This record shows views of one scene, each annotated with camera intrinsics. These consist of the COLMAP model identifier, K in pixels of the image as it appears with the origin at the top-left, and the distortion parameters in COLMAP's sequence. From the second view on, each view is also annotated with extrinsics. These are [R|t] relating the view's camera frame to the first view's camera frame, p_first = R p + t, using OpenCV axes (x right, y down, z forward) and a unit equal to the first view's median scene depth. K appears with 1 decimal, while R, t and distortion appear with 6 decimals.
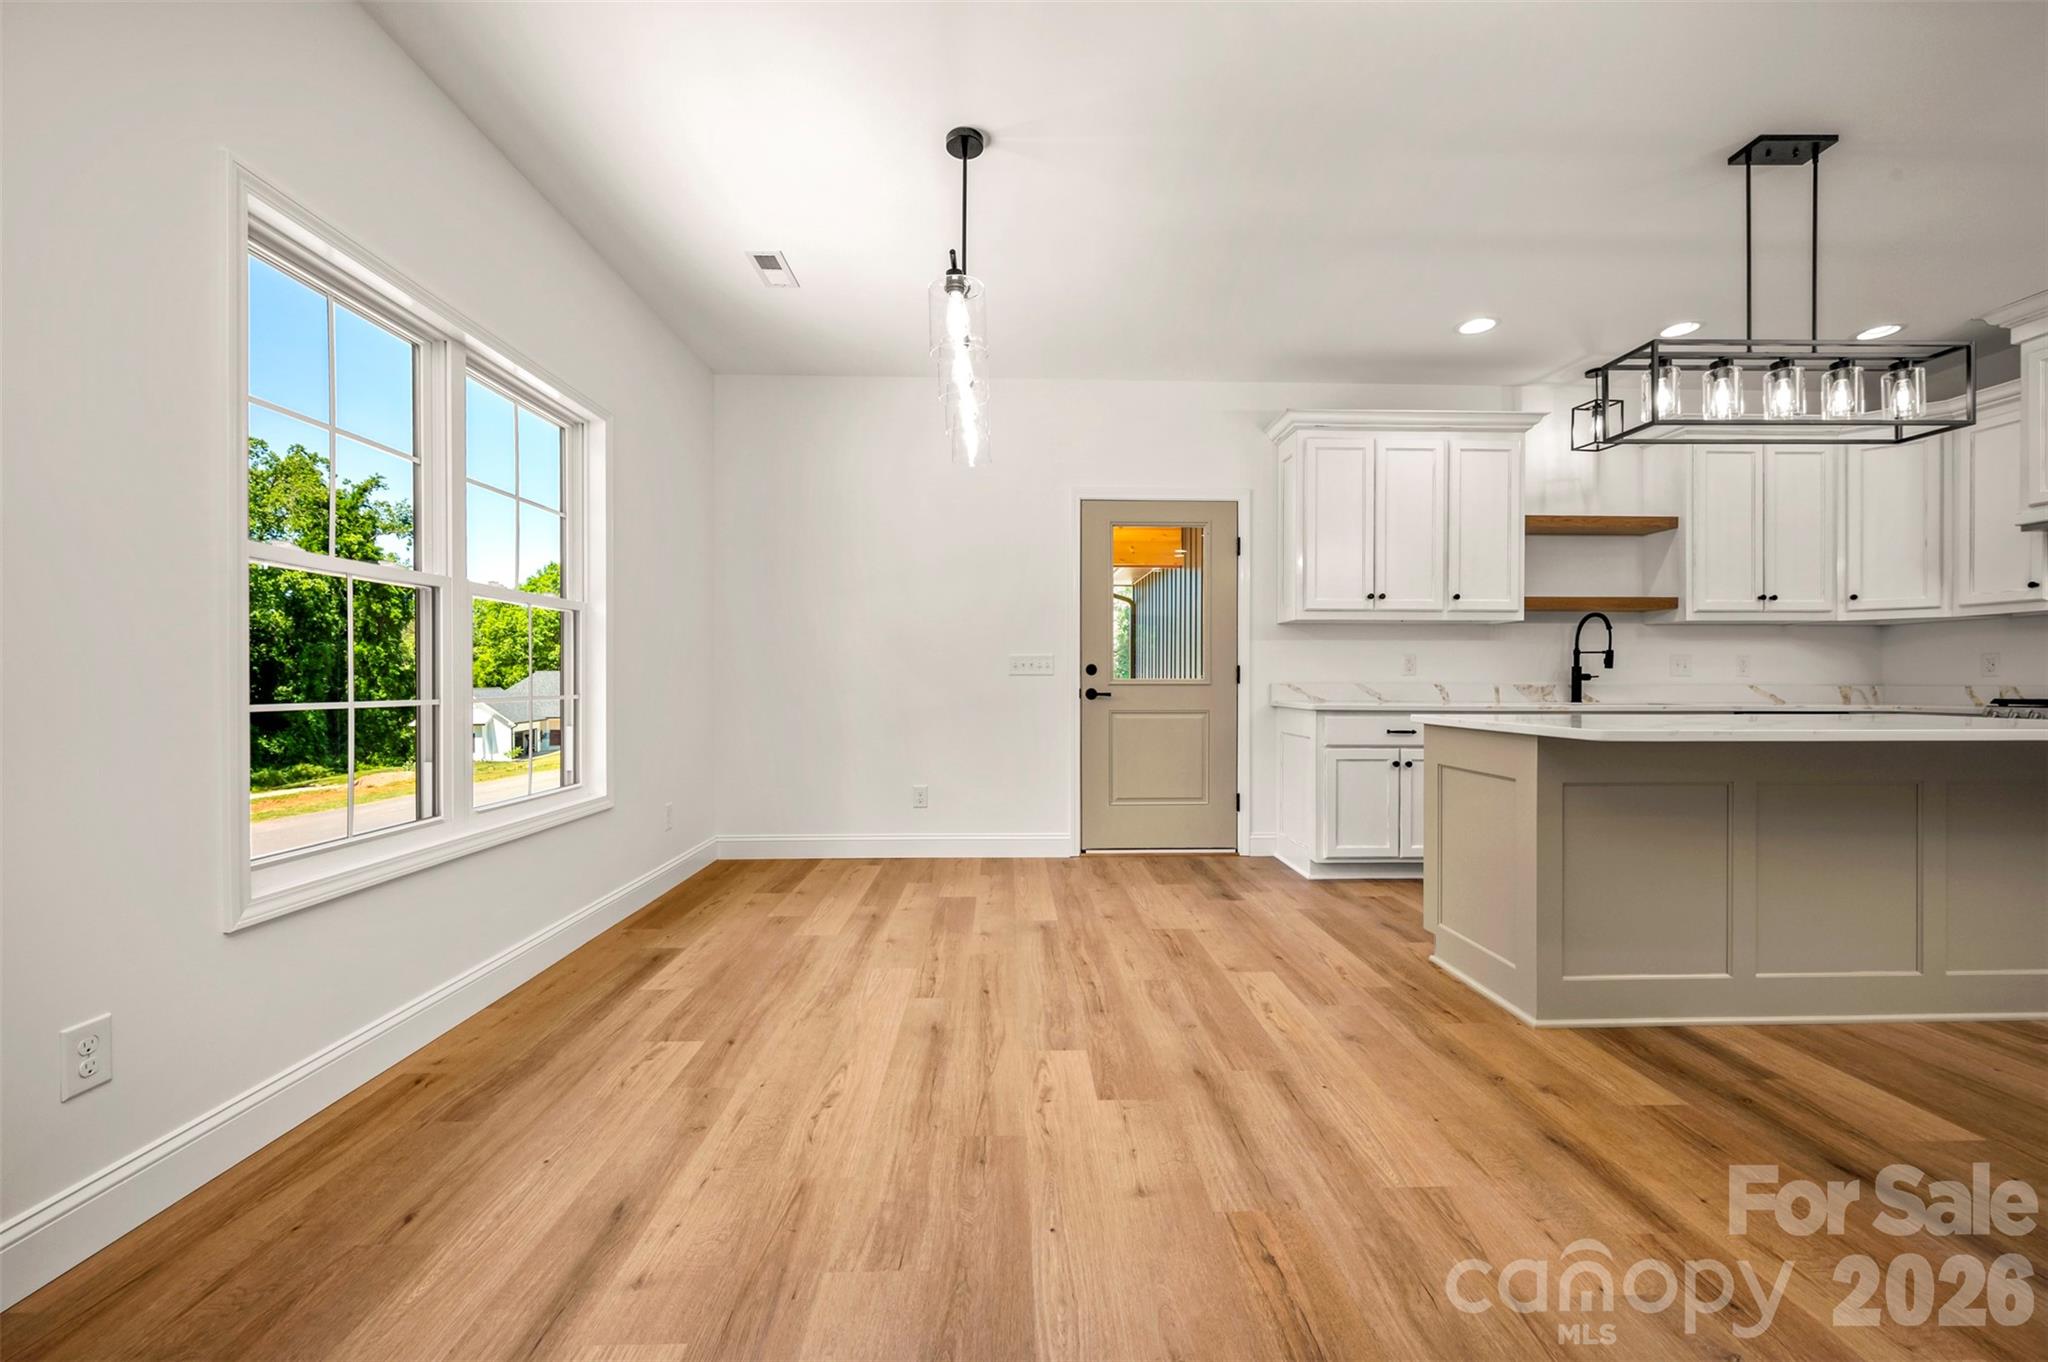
lens RADIAL K [[817.5, 0, 1028.9], [0, 817.5, 684.8], [0, 0, 1]] dist [-0.000503, -0.000047]
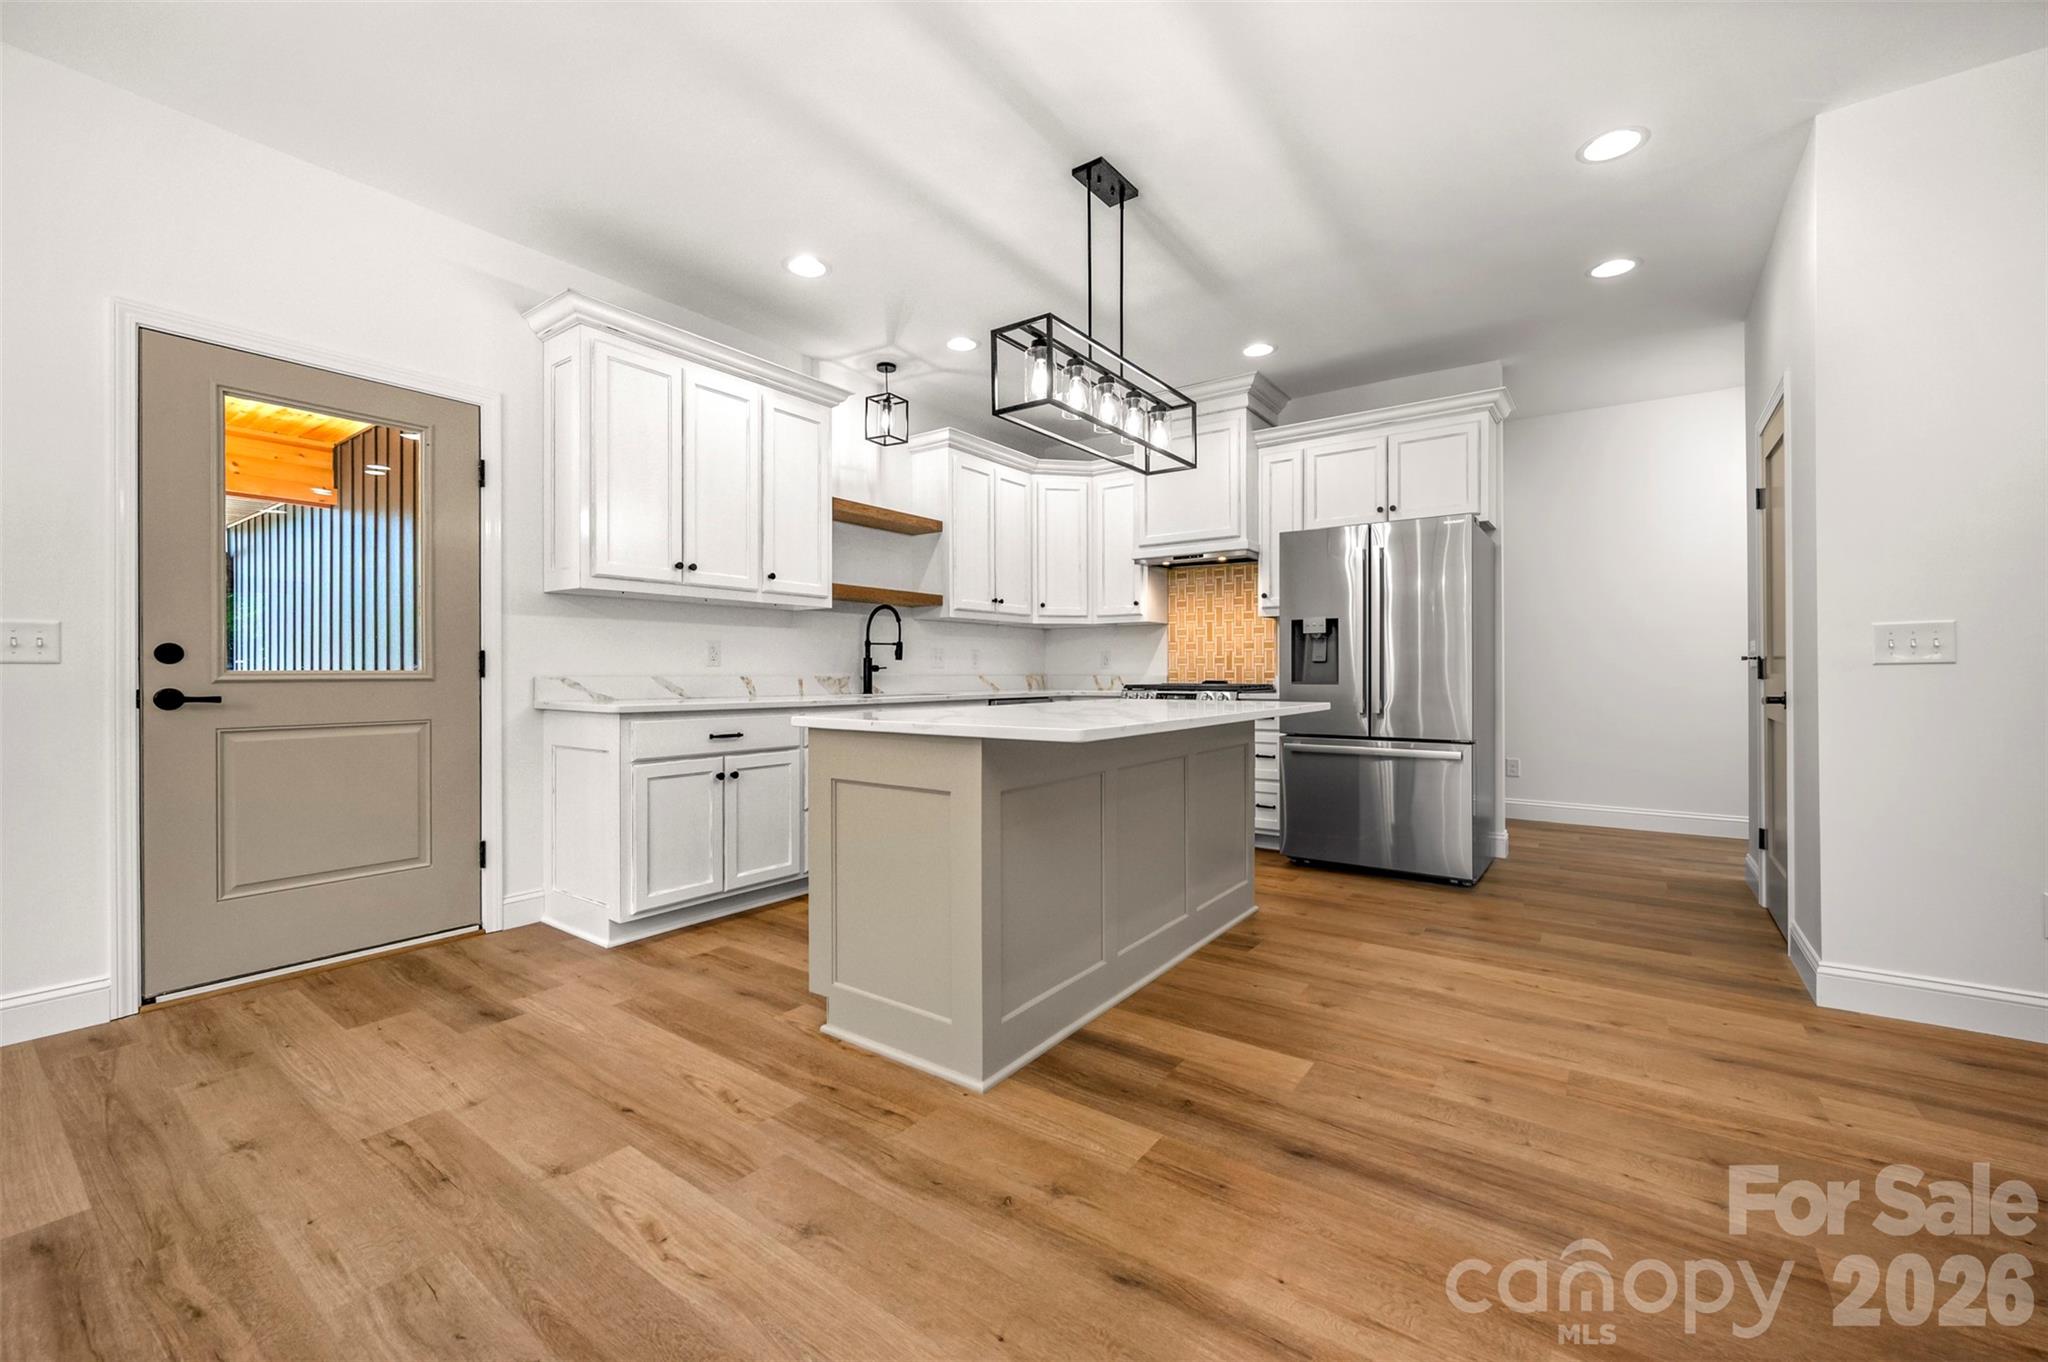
lens RADIAL K [[823.3, 0, 1026.4], [0, 823.3, 672.2], [0, 0, 1]] dist [-0.000157, -0.000219]
pose [[0.612098, -0.002012, 0.790780, -0.005779], [0.006385, 0.999977, -0.002398, -0.001466], [-0.790756, 0.006517, 0.612096, 0.260443]]
